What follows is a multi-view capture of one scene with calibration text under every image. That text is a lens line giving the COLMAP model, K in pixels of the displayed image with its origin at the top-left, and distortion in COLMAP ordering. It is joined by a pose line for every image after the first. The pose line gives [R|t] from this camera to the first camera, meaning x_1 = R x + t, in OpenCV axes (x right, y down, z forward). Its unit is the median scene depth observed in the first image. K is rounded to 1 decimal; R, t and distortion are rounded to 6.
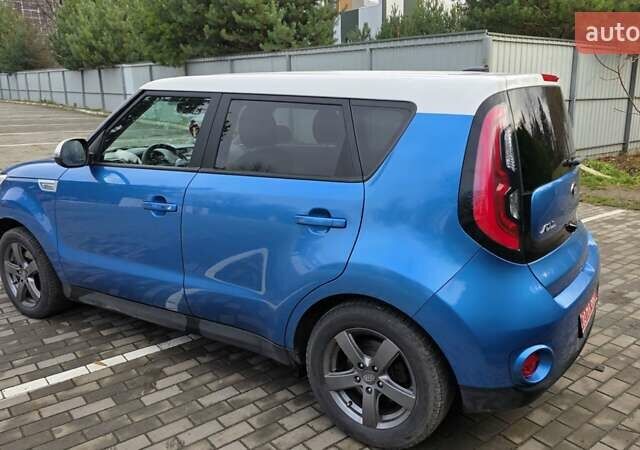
lens RADIAL K [[533.8, 0, 326.5], [0, 533.8, 230.5], [0, 0, 1]] dist [0.073386, -0.073810]
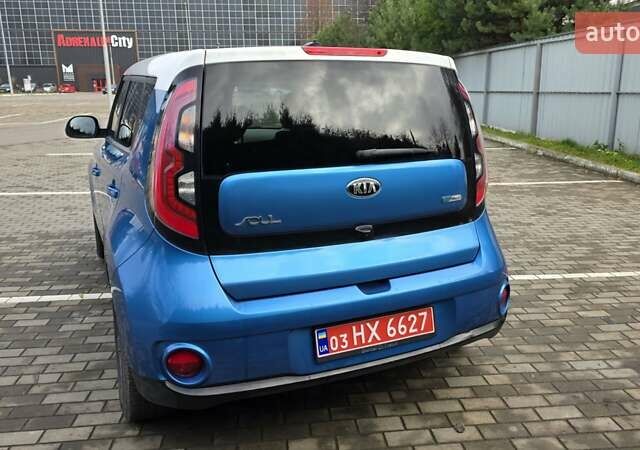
lens RADIAL K [[533.8, 0, 329.0], [0, 533.8, 223.5], [0, 0, 1]] dist [0.073386, -0.073810]
pose [[0.838723, 0.125760, -0.529839, 0.648483], [-0.129565, 0.991113, 0.030147, -0.028756], [0.528921, 0.043364, 0.847562, 0.217157]]
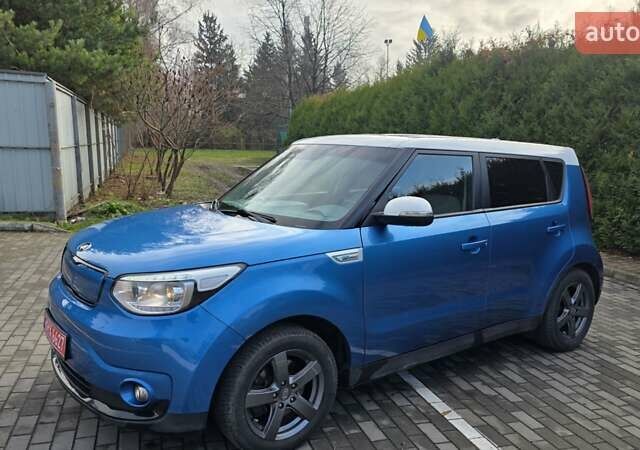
lens RADIAL K [[533.8, 0, 316.8], [0, 533.8, 227.2], [0, 0, 1]] dist [0.073386, -0.073810]
pose [[0.370109, -0.124106, 0.920661, -1.286650], [0.199414, 0.978548, 0.051744, -0.179521], [-0.907333, 0.164442, 0.386918, 0.711941]]
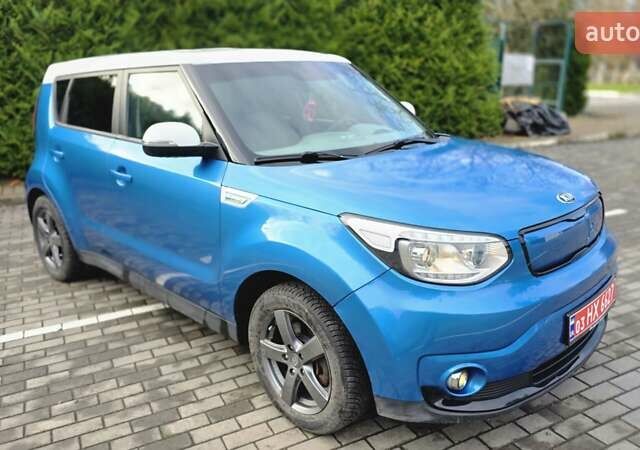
lens RADIAL K [[533.8, 0, 318.8], [0, 533.8, 228.7], [0, 0, 1]] dist [0.073386, -0.073810]
pose [[-0.978022, -0.037290, 0.205141, -0.487428], [0.072545, 0.861544, 0.502472, -0.500370], [-0.195475, 0.506311, -0.839904, 2.007403]]
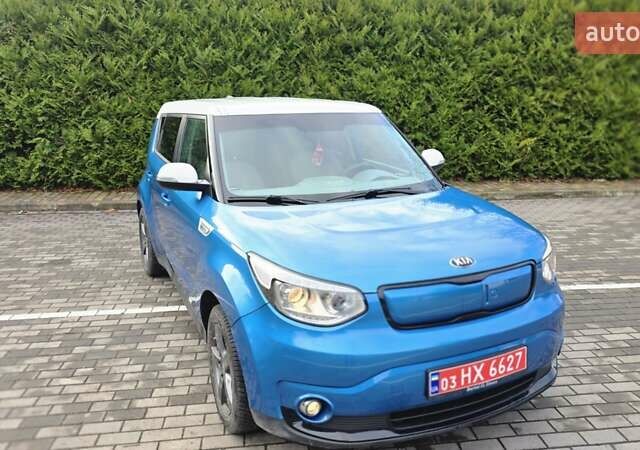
lens RADIAL K [[533.8, 0, 323.5], [0, 533.8, 228.4], [0, 0, 1]] dist [0.073386, -0.073810]
pose [[-0.848448, -0.130597, 0.512914, -0.844579], [0.130700, 0.887372, 0.442141, -0.549659], [-0.512887, 0.442172, -0.735820, 1.960533]]
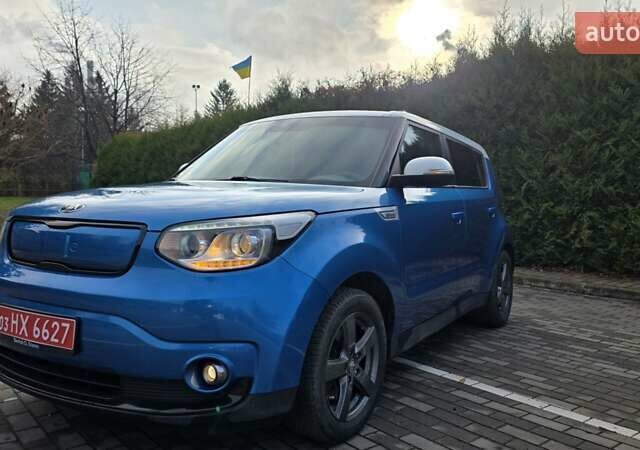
lens RADIAL K [[533.8, 0, 326.6], [0, 533.8, 222.9], [0, 0, 1]] dist [0.073386, -0.073810]
pose [[-0.011528, -0.034979, 0.999322, -1.284936], [0.224649, 0.973749, 0.036675, -0.118015], [-0.974372, 0.224919, -0.003368, 1.089769]]
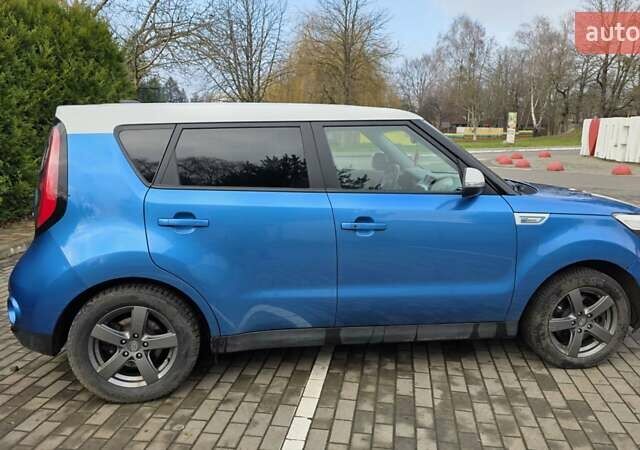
lens RADIAL K [[533.8, 0, 326.2], [0, 533.8, 223.3], [0, 0, 1]] dist [0.073386, -0.073810]
pose [[-0.741112, 0.113689, -0.661685, 0.657398], [-0.174383, 0.919137, 0.353240, -0.456128], [0.648339, 0.377177, -0.661358, 1.816325]]
